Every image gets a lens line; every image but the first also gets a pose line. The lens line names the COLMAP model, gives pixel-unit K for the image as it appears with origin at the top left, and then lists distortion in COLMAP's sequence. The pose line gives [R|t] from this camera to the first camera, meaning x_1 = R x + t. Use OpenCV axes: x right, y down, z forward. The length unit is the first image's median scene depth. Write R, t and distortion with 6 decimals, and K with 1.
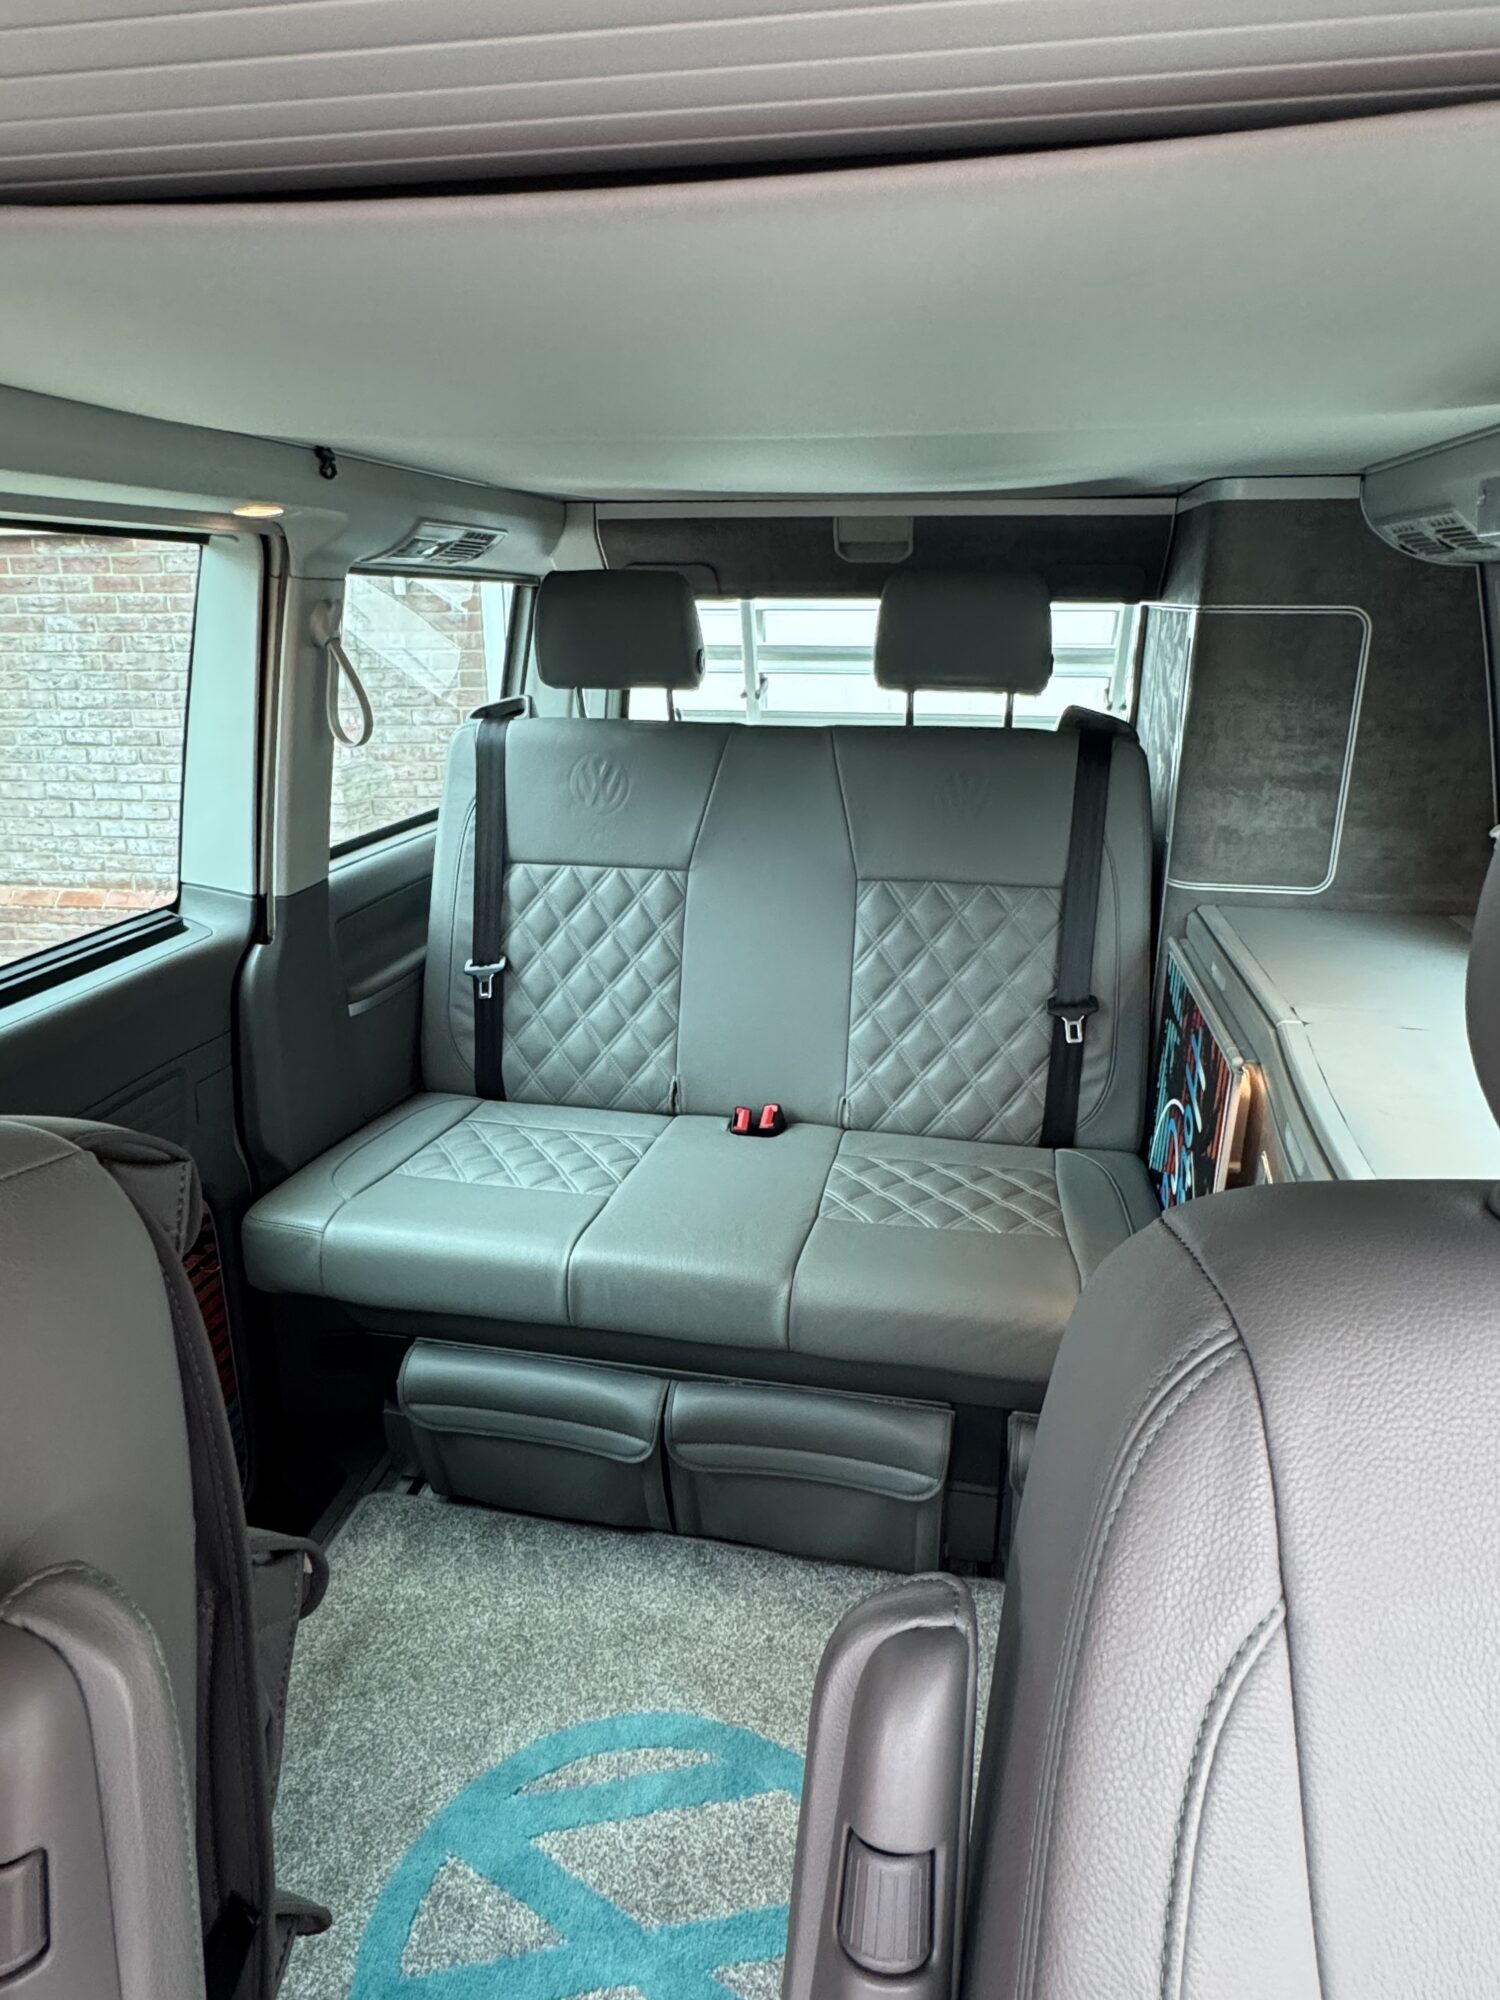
lens RADIAL K [[1247.9, 0, 750.0], [0, 1247.9, 1000.0], [0, 0, 1]] dist [0.001919, 0.000195]
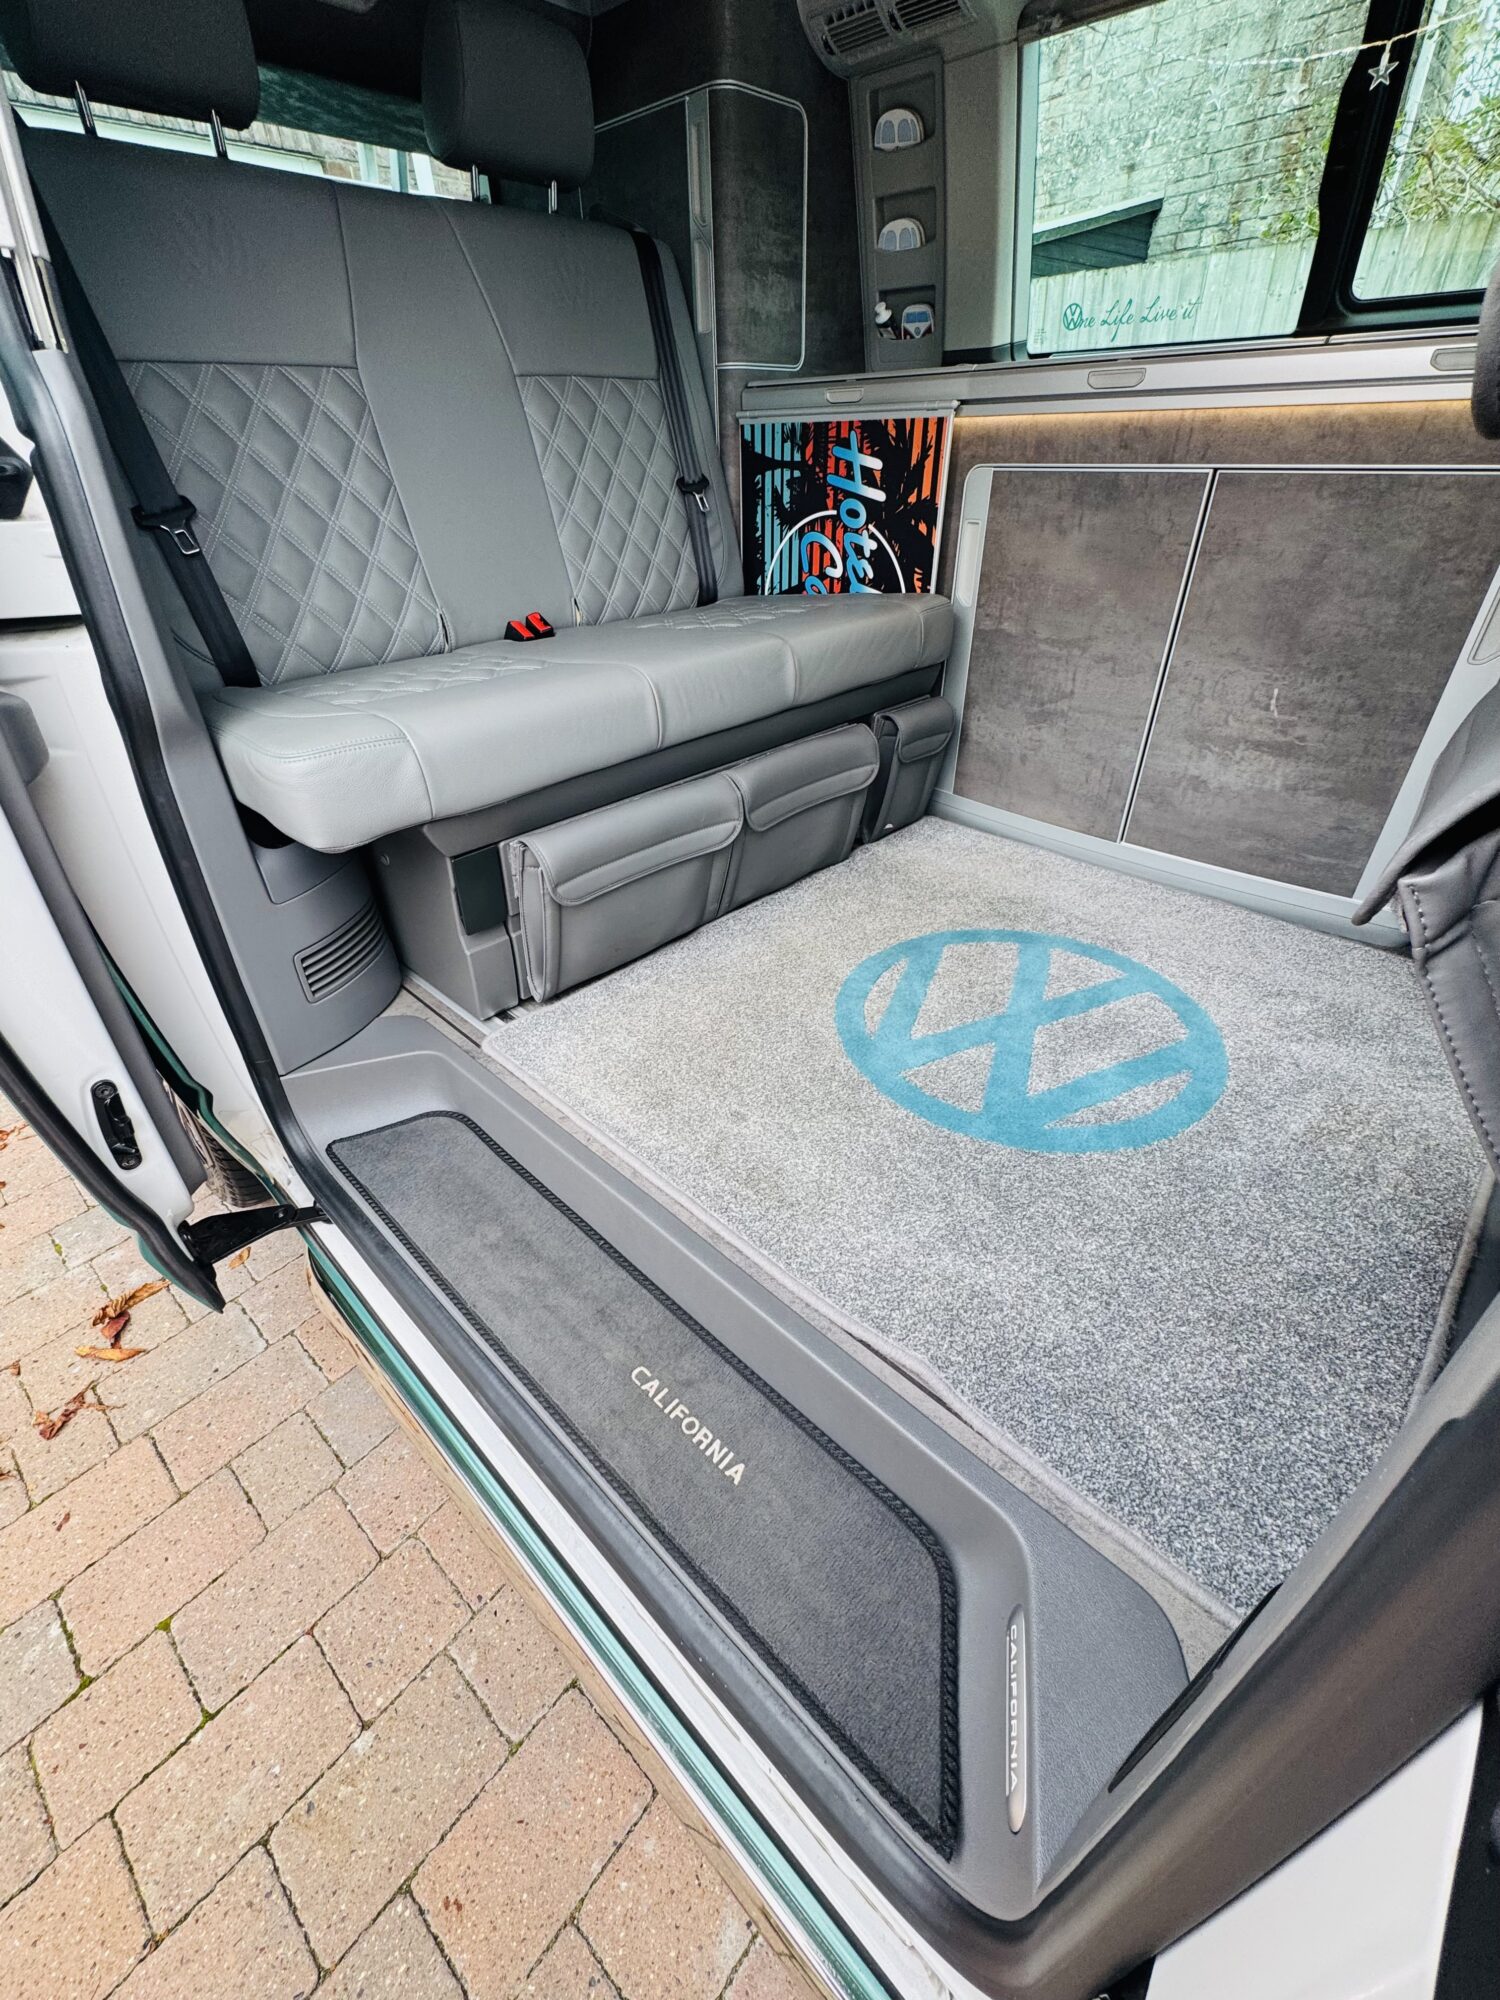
lens RADIAL K [[822.7, 0, 750.0], [0, 822.7, 1000.0], [0, 0, 1]] dist [0.001920, 0.000064]
pose [[0.547598, -0.487671, 0.679937, -0.570542], [0.290408, 0.872857, 0.392153, 0.157962], [-0.784729, -0.017283, 0.619598, 0.393914]]
